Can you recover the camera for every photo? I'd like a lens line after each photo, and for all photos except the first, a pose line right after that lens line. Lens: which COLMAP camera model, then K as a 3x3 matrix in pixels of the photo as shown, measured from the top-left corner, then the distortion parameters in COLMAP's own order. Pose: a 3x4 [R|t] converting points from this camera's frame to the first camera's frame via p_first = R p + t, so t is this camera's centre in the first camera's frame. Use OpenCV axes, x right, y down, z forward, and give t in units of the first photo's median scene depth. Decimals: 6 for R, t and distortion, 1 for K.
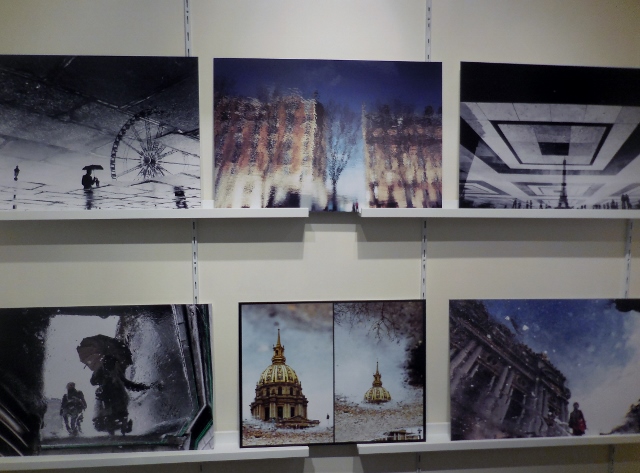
lens RADIAL K [[505.6, 0, 319.4], [0, 505.6, 236.9], [0, 0, 1]] dist [-0.056428, 0.040051]
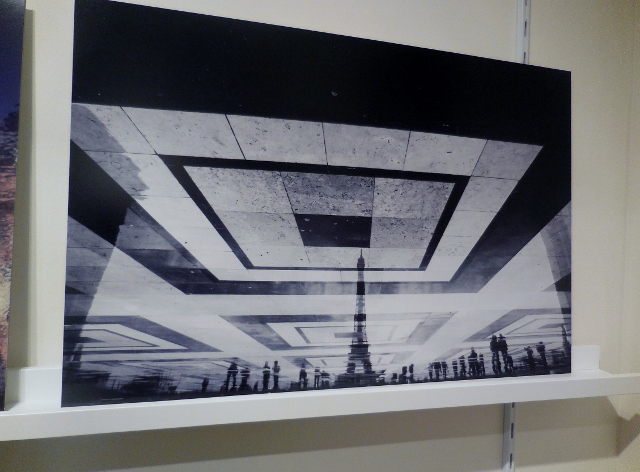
lens RADIAL K [[505.6, 0, 319.8], [0, 505.6, 240.1], [0, 0, 1]] dist [-0.056428, 0.040051]
pose [[0.979553, 0.015464, 0.200591, 0.376228], [0.004700, 0.995011, -0.099656, -0.128094], [-0.201131, 0.098561, 0.974593, 0.602461]]
